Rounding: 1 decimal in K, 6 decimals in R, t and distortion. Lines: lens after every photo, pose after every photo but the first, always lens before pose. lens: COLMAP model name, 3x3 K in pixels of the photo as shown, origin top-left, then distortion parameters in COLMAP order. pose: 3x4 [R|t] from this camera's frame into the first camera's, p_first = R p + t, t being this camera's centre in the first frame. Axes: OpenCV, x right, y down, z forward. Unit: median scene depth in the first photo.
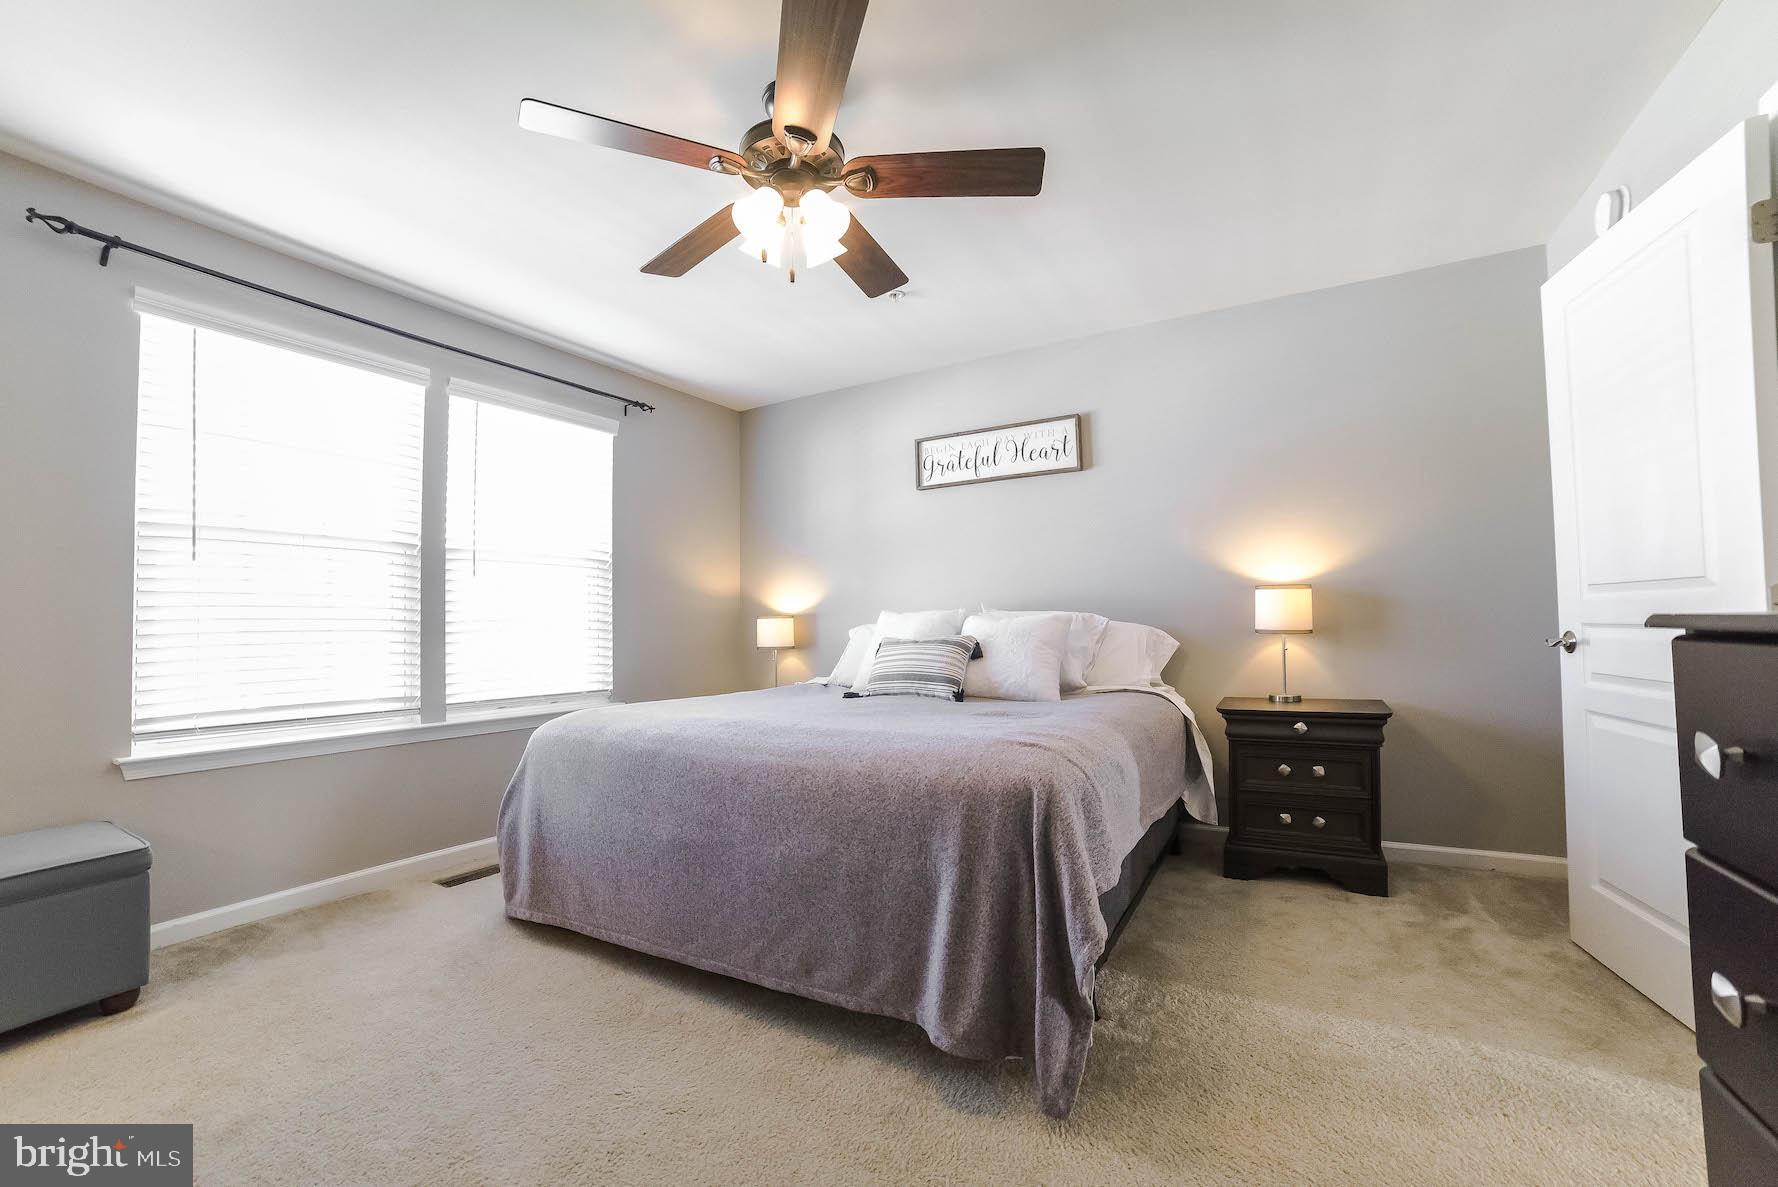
lens RADIAL K [[717.9, 0, 886.1], [0, 717.9, 600.3], [0, 0, 1]] dist [-0.095417, 0.044394]
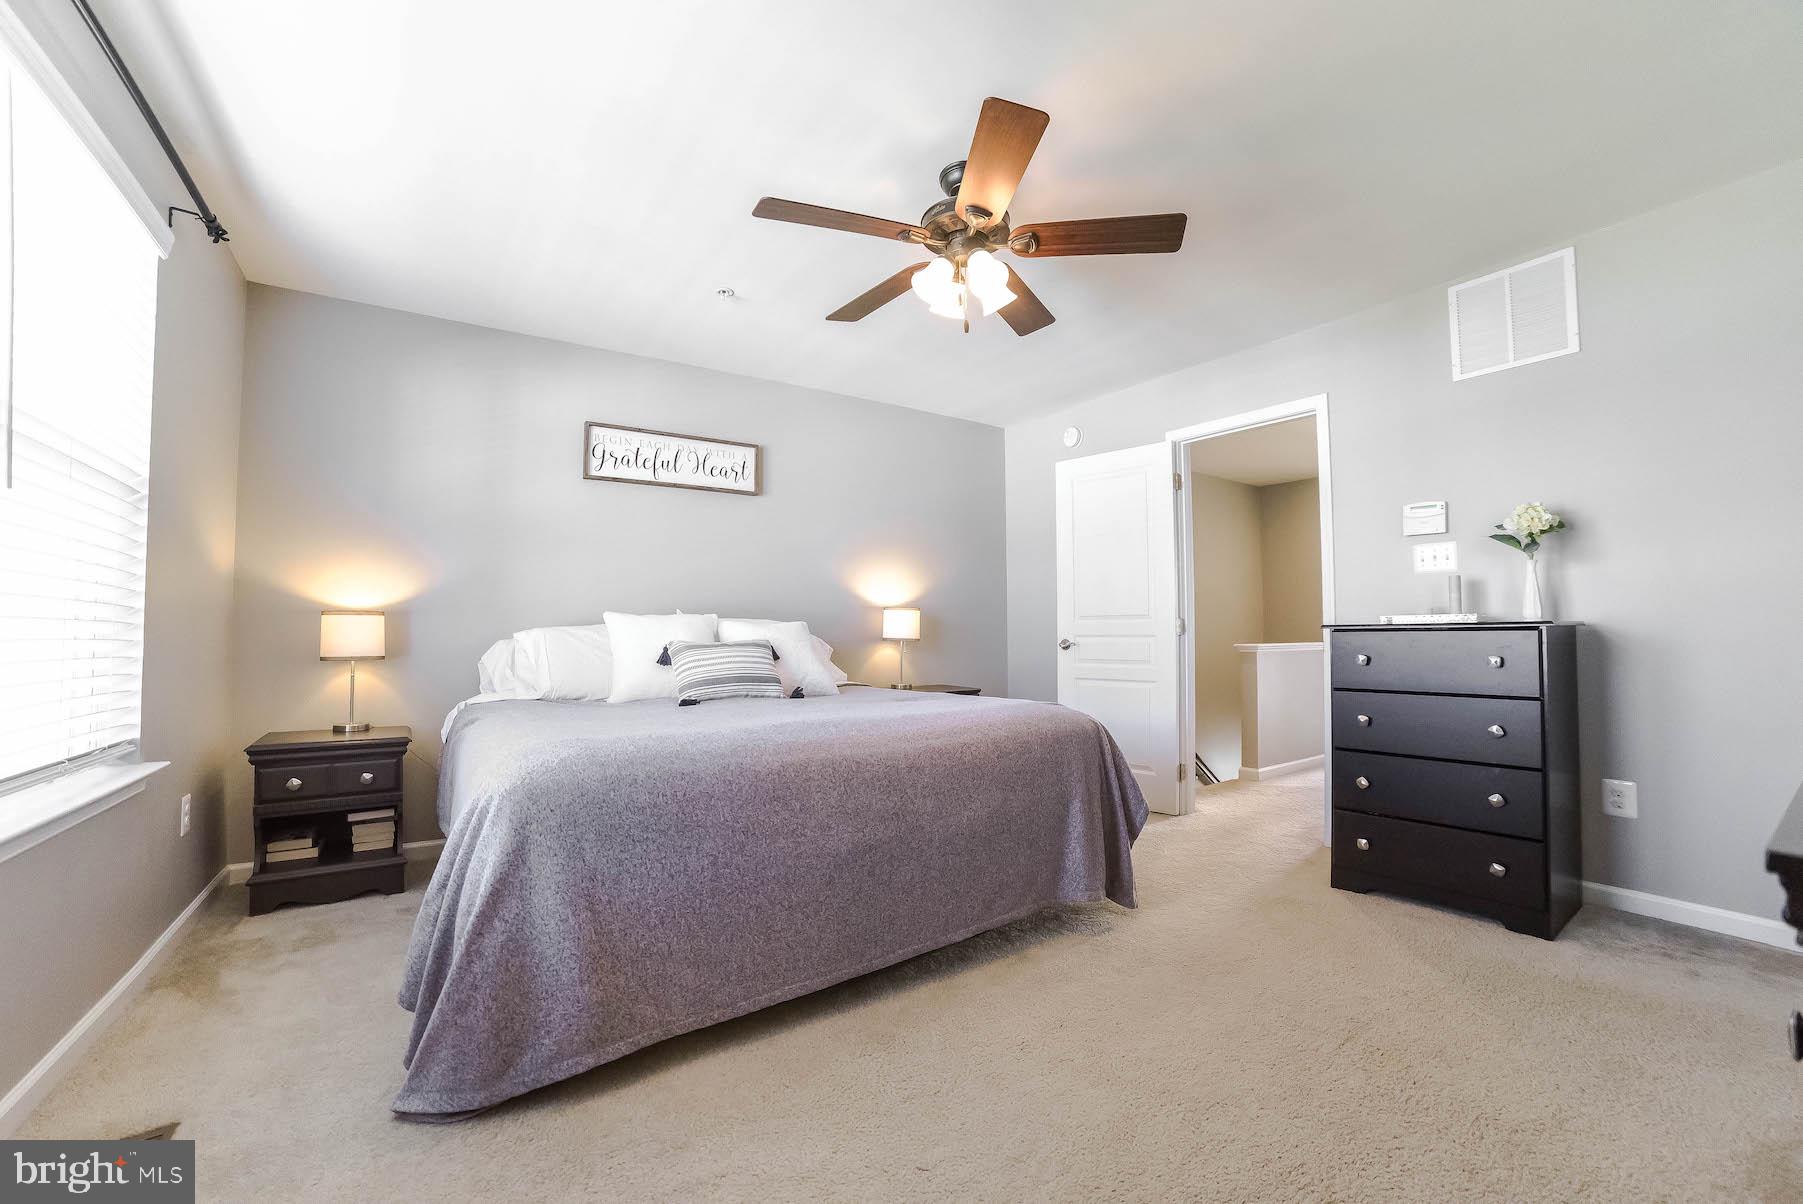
lens RADIAL K [[713.5, 0, 901.5], [0, 713.5, 602.0], [0, 0, 1]] dist [-0.092867, 0.040473]
pose [[0.435745, 0.058636, 0.898158, -0.721857], [-0.035299, 0.998221, -0.048043, 0.036636], [-0.899378, -0.010770, 0.437040, 0.342851]]
